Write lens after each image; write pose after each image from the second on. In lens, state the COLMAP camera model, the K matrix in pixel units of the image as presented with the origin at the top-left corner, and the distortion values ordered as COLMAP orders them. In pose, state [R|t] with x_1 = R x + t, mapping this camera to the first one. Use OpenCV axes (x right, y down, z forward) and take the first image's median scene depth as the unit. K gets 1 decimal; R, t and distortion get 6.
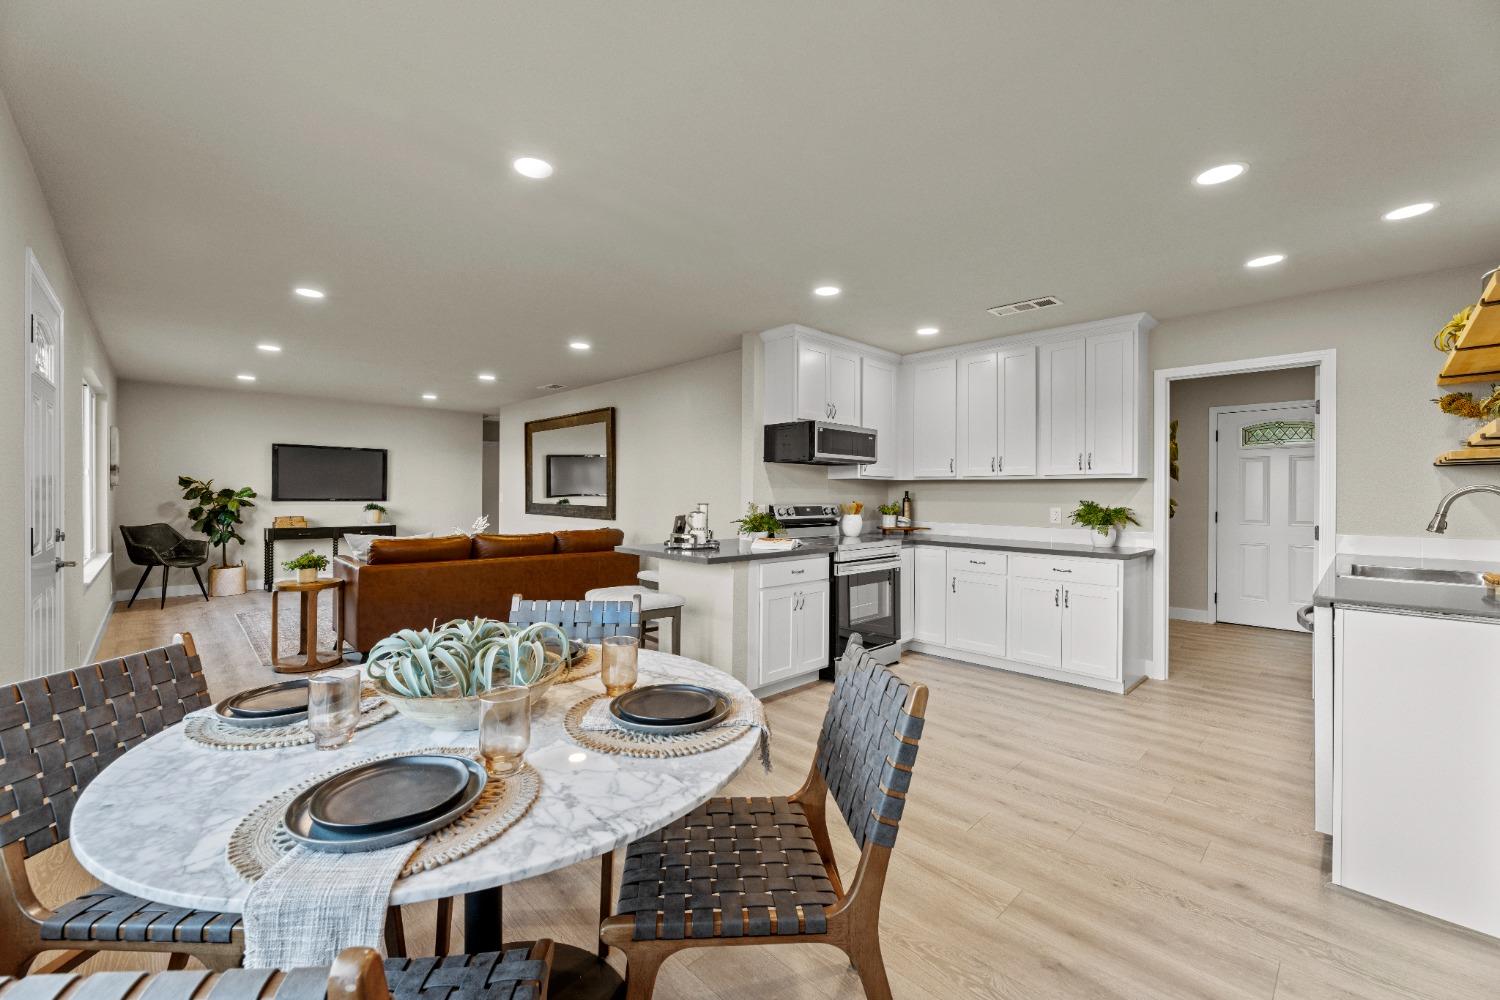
lens RADIAL K [[603.1, 0, 756.4], [0, 603.1, 498.3], [0, 0, 1]] dist [-0.000222, -0.000227]
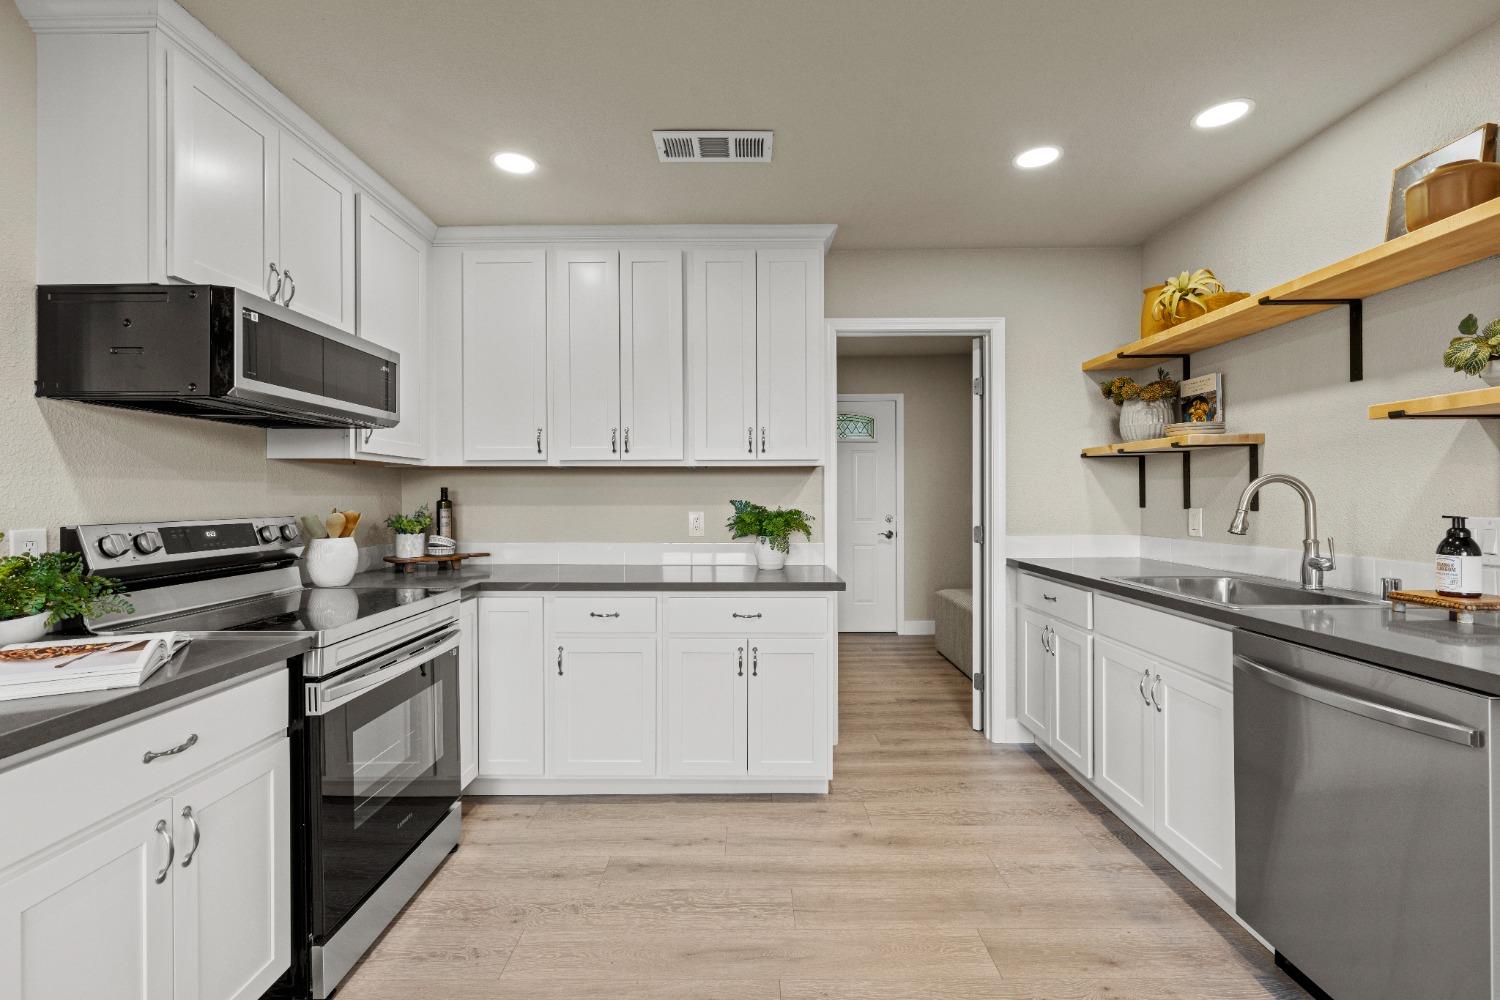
lens RADIAL K [[657.3, 0, 743.2], [0, 657.3, 497.2], [0, 0, 1]] dist [-0.002063, 0.000134]
pose [[0.715341, -0.011323, 0.698684, 0.031570], [0.012926, 0.999912, 0.002971, -0.001614], [-0.698656, 0.006906, 0.715425, 0.395951]]
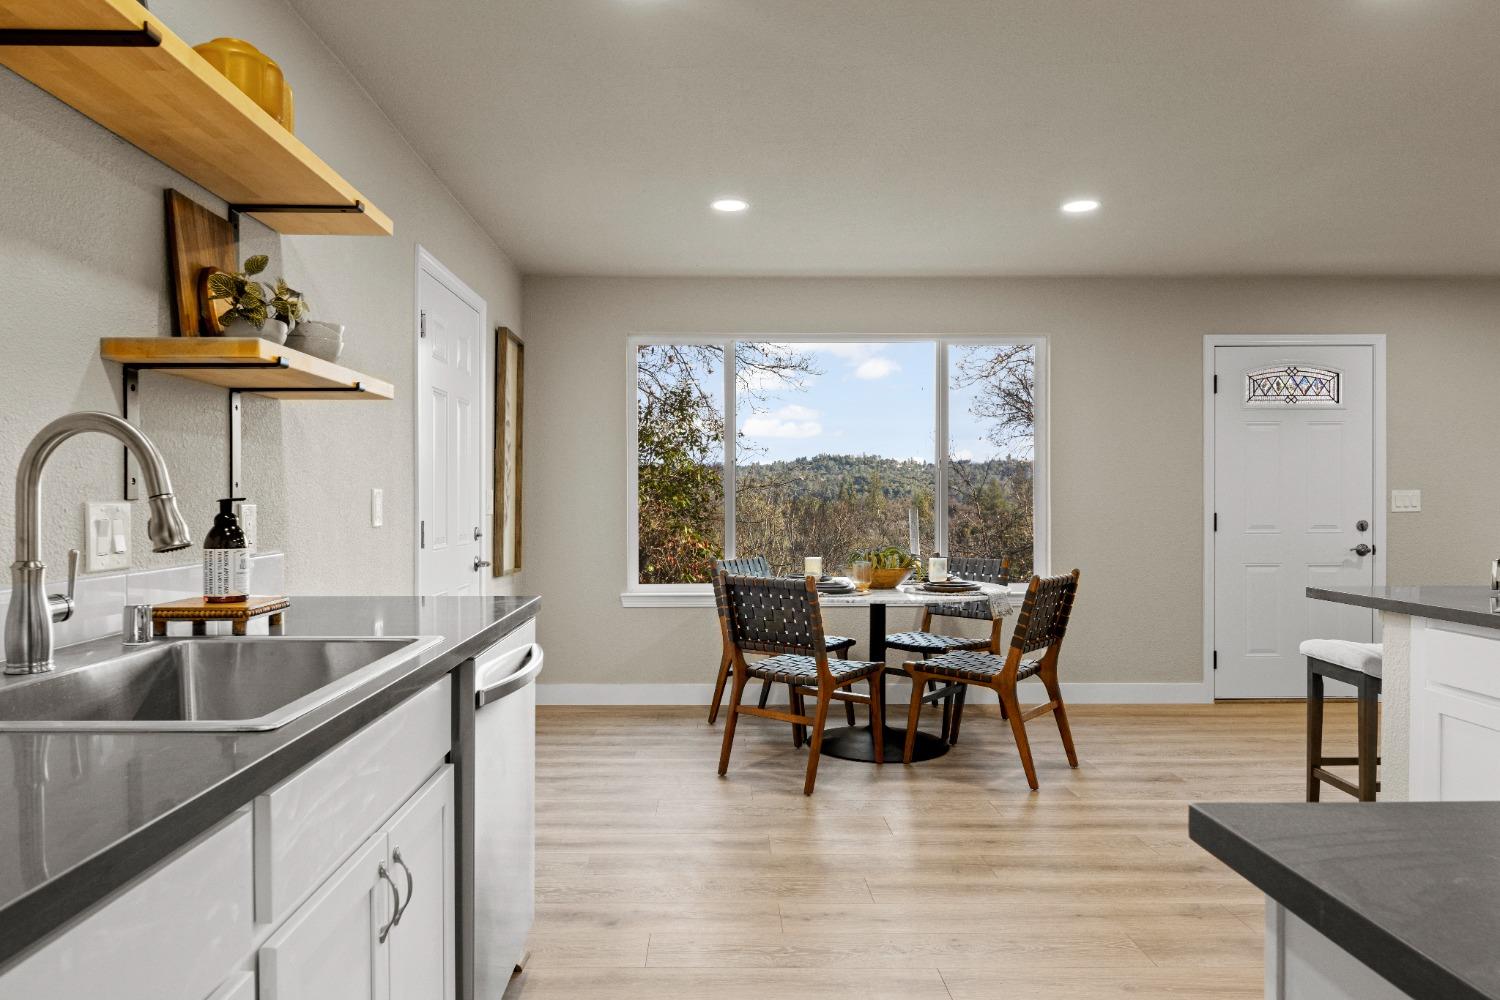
lens RADIAL K [[953.3, 0, 750.0], [0, 953.3, 500.0], [0, 0, 1]] dist [0.002528, 0.000336]
pose [[-0.693658, -0.005412, -0.720284, 0.601212], [-0.011101, 0.999933, 0.003178, 0.009458], [0.720219, 0.010200, -0.693672, 0.762883]]
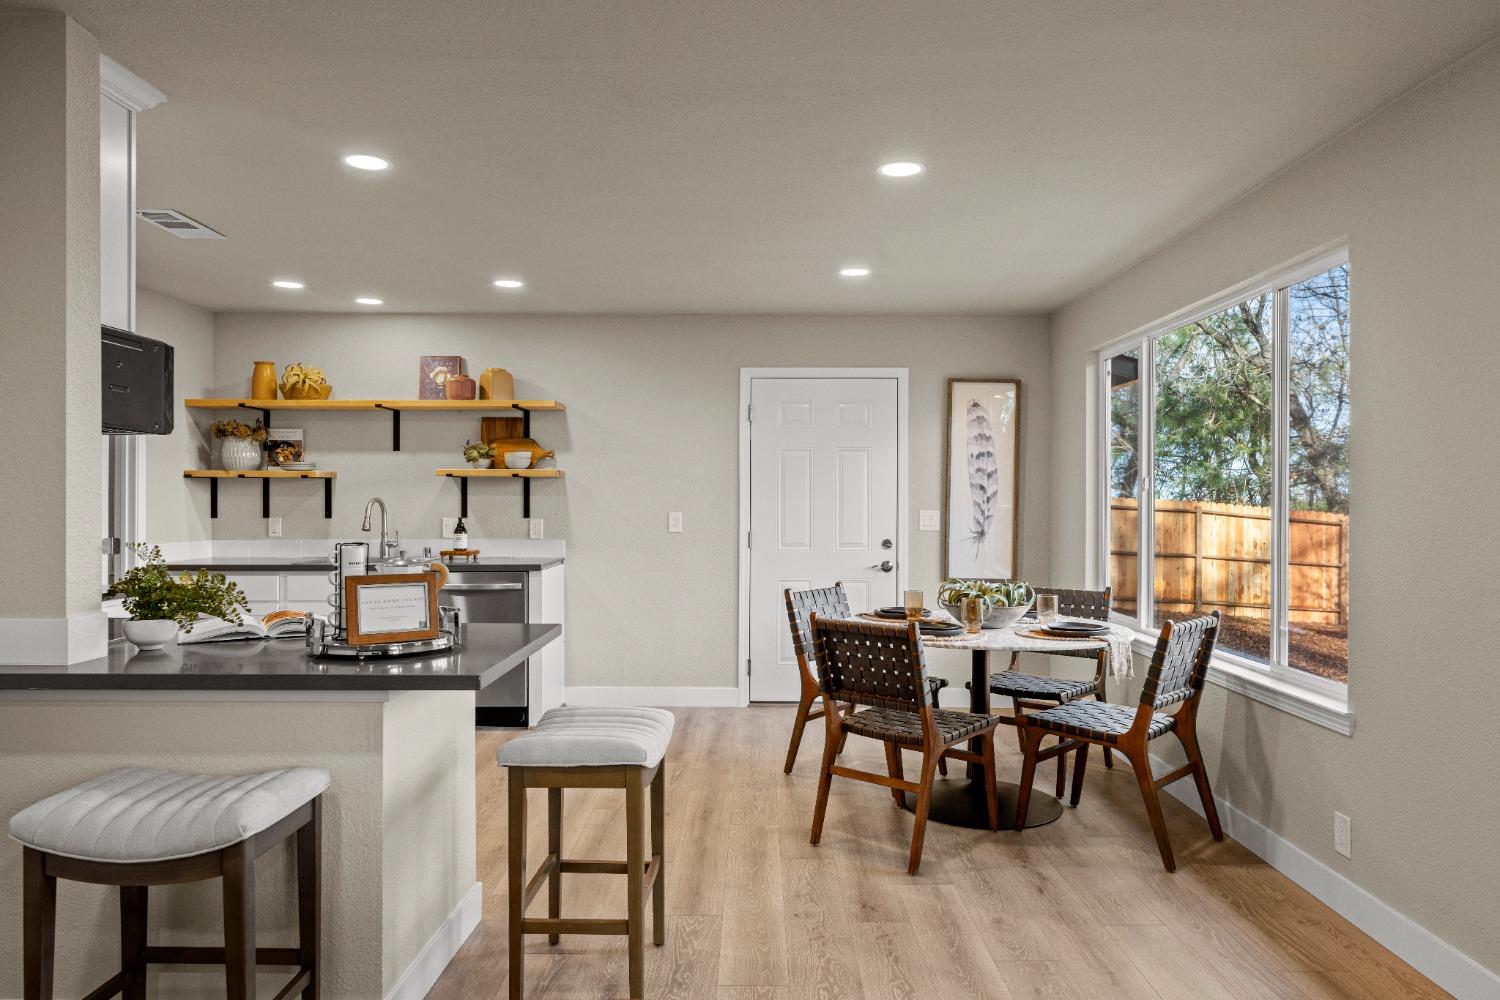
lens RADIAL K [[975.4, 0, 750.0], [0, 975.4, 500.0], [0, 0, 1]] dist [0.003296, 0.002140]
pose [[-0.706379, -0.009503, 0.707770, -0.542565], [-0.002759, 0.999939, 0.010672, -0.020806], [-0.707828, 0.005586, -0.706363, 0.938241]]
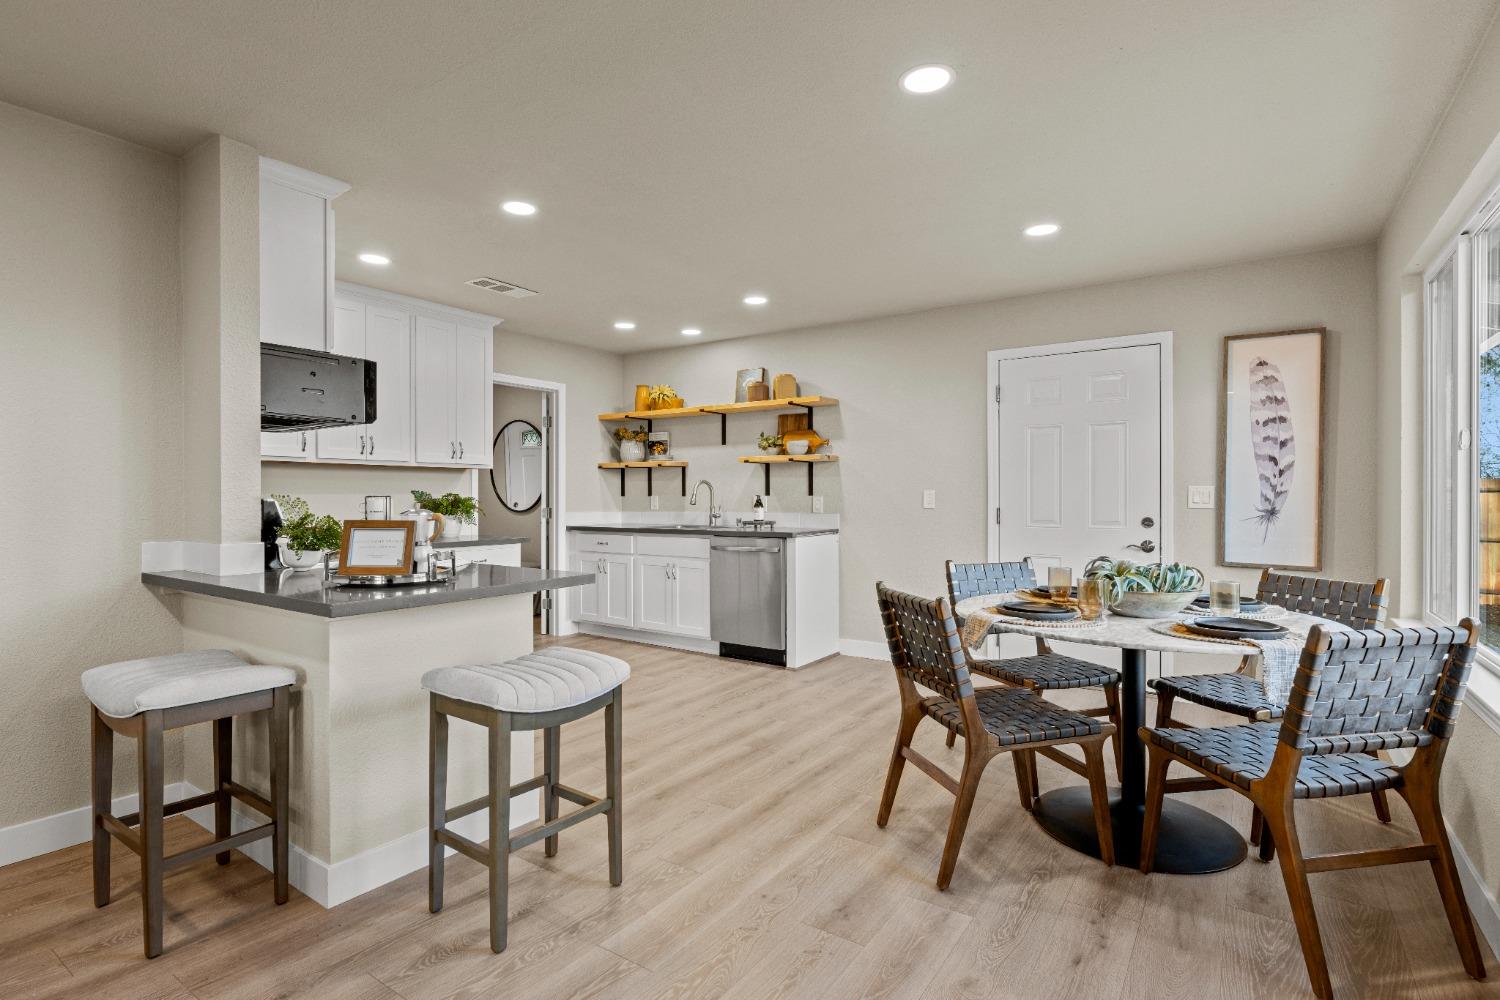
lens RADIAL K [[729.3, 0, 744.9], [0, 729.3, 495.9], [0, 0, 1]] dist [-0.002562, -0.000347]
pose [[-0.180969, -0.008861, 0.983449, -0.552355], [0.006358, 0.999928, 0.010179, 0.002864], [-0.983468, 0.008095, -0.180900, 0.592996]]
